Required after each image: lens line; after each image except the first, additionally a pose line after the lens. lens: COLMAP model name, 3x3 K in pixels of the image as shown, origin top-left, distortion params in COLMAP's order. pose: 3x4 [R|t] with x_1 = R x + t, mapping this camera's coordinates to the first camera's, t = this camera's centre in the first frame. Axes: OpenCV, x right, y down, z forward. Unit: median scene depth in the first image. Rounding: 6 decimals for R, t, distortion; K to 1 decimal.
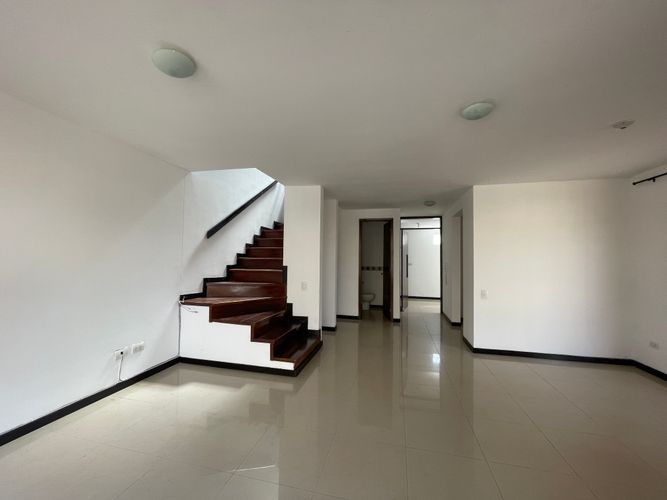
lens RADIAL K [[267.9, 0, 333.5], [0, 267.9, 250.0], [0, 0, 1]] dist [-0.000133, -0.000149]
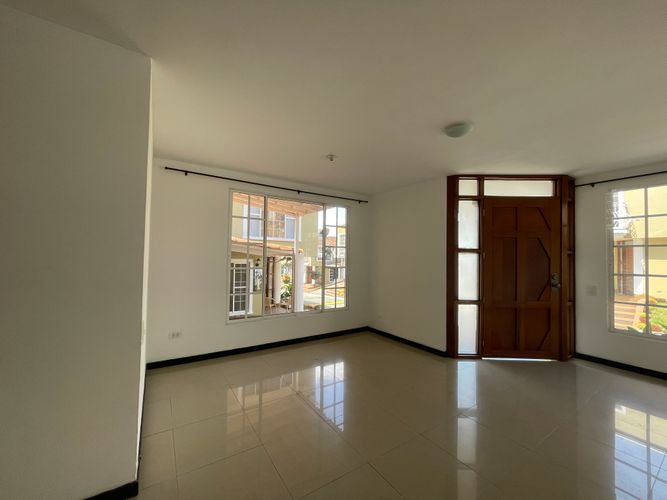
lens RADIAL K [[267.9, 0, 333.5], [0, 267.9, 250.0], [0, 0, 1]] dist [-0.000133, -0.000149]
pose [[-0.726051, -0.007245, 0.687603, 0.060019], [-0.047920, 0.998047, -0.040084, 0.037574], [-0.685970, -0.062053, -0.724979, 1.098188]]
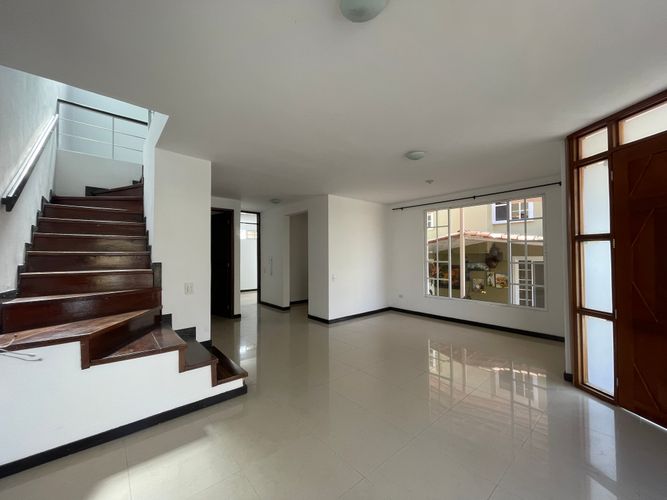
lens RADIAL K [[267.9, 0, 333.5], [0, 267.9, 250.0], [0, 0, 1]] dist [-0.000133, -0.000149]
pose [[0.583293, 0.000927, 0.812261, -0.510761], [-0.014744, 0.999847, 0.009447, 0.013647], [-0.812128, -0.017487, 0.583217, 0.233604]]
